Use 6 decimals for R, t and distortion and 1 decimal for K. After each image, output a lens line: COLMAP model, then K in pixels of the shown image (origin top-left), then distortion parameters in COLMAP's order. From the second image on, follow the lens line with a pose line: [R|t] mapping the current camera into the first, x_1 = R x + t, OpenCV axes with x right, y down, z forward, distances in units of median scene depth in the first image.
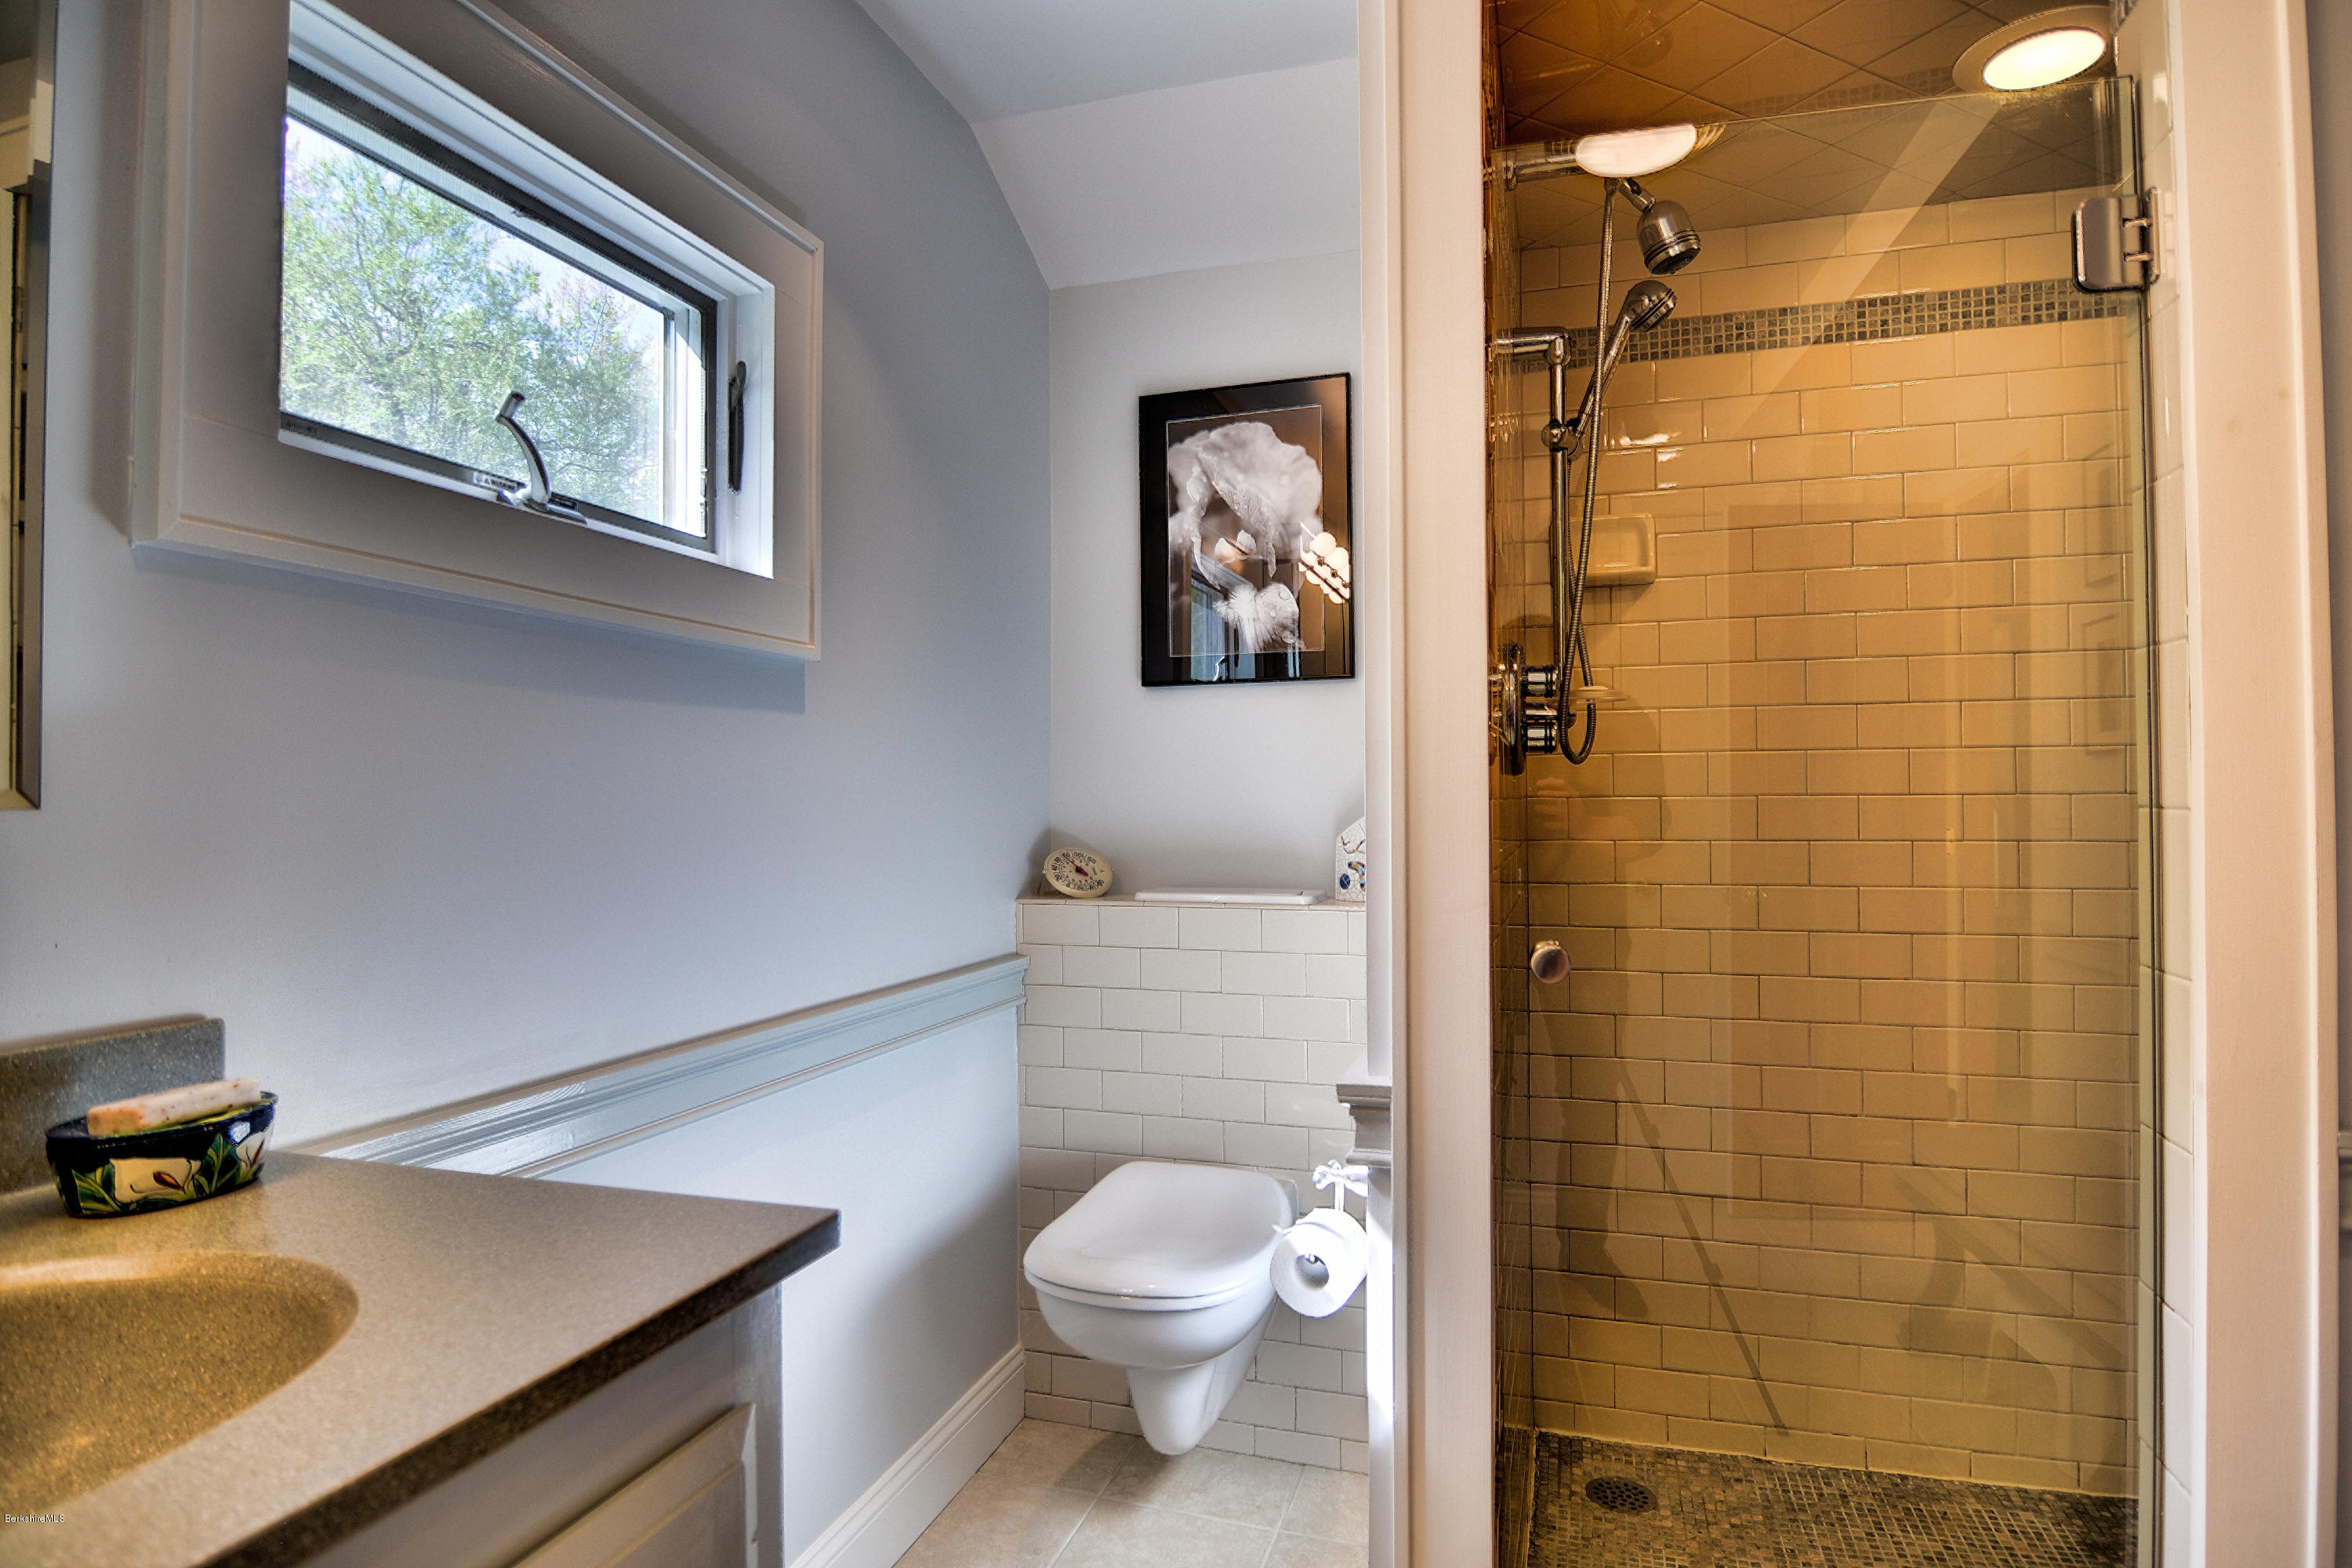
lens RADIAL K [[1283.4, 0, 1178.2], [0, 1283.4, 780.3], [0, 0, 1]] dist [0.002061, 0.000176]
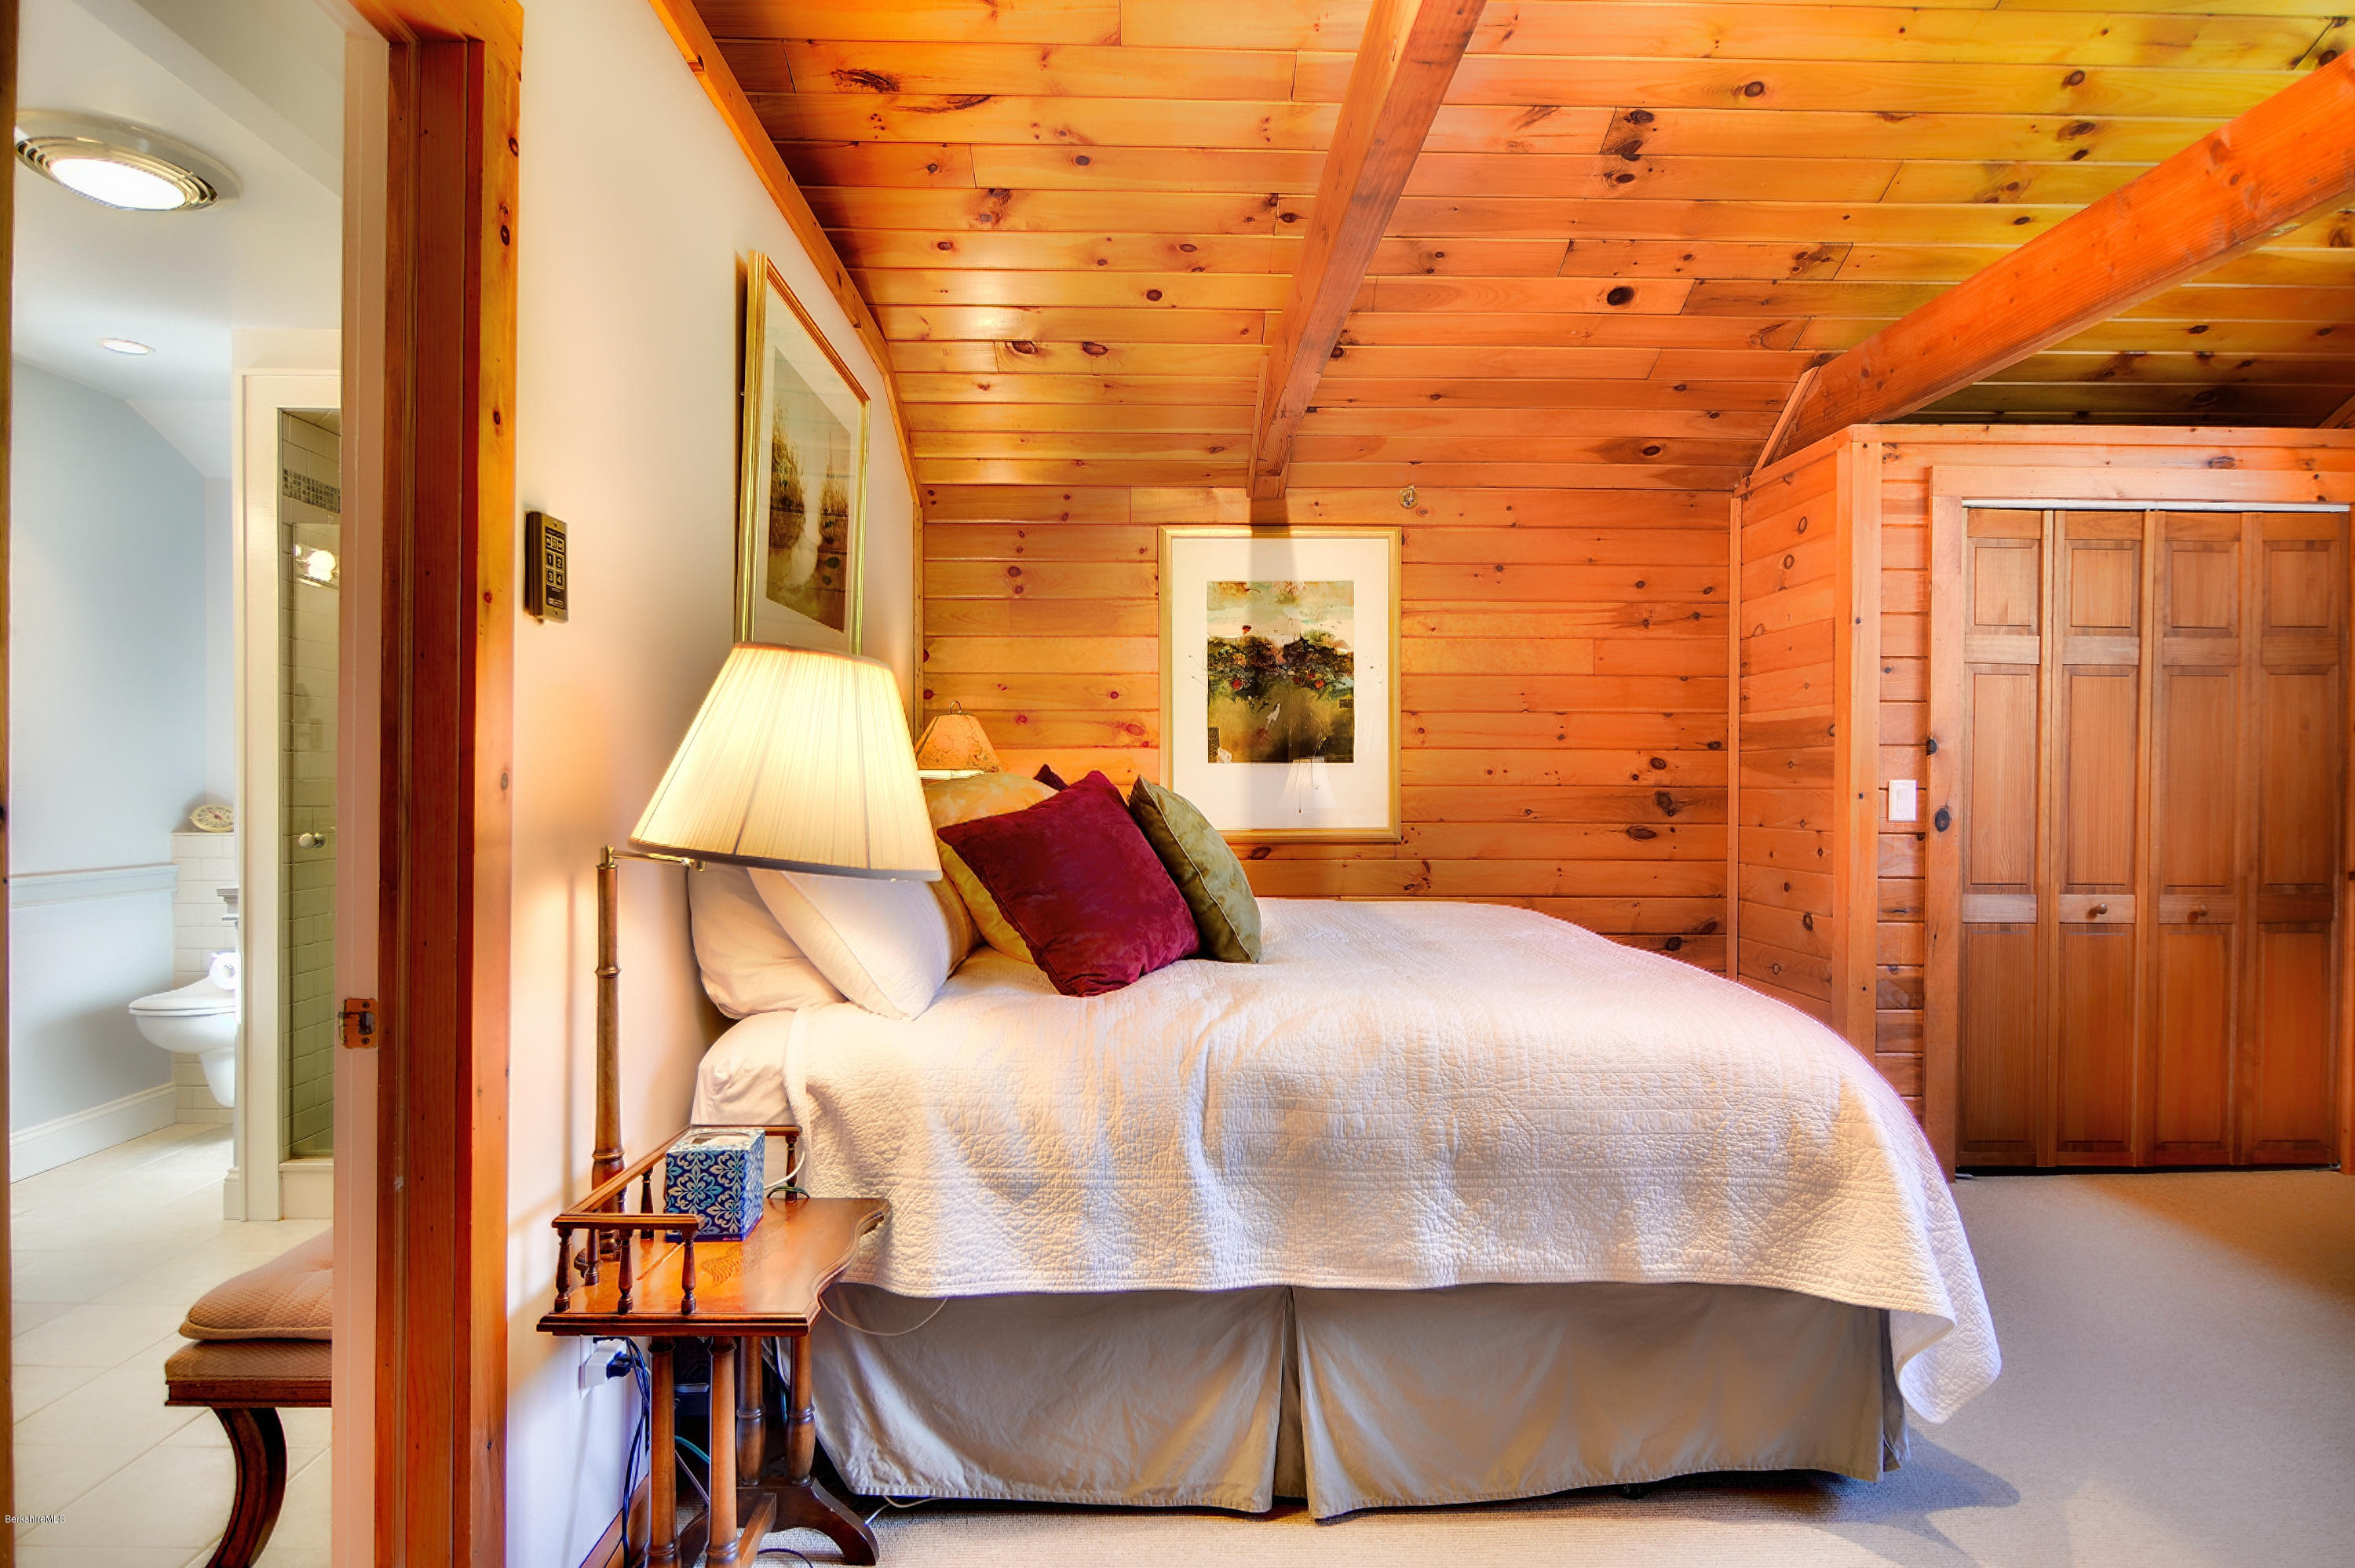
lens RADIAL K [[1284.8, 0, 1174.9], [0, 1284.8, 783.3], [0, 0, 1]] dist [0.002061, 0.000176]
pose [[0.946887, 0.004327, 0.321537, 0.624913], [-0.010035, 0.999820, 0.016098, -0.019329], [-0.321410, -0.018469, 0.946760, -1.153236]]
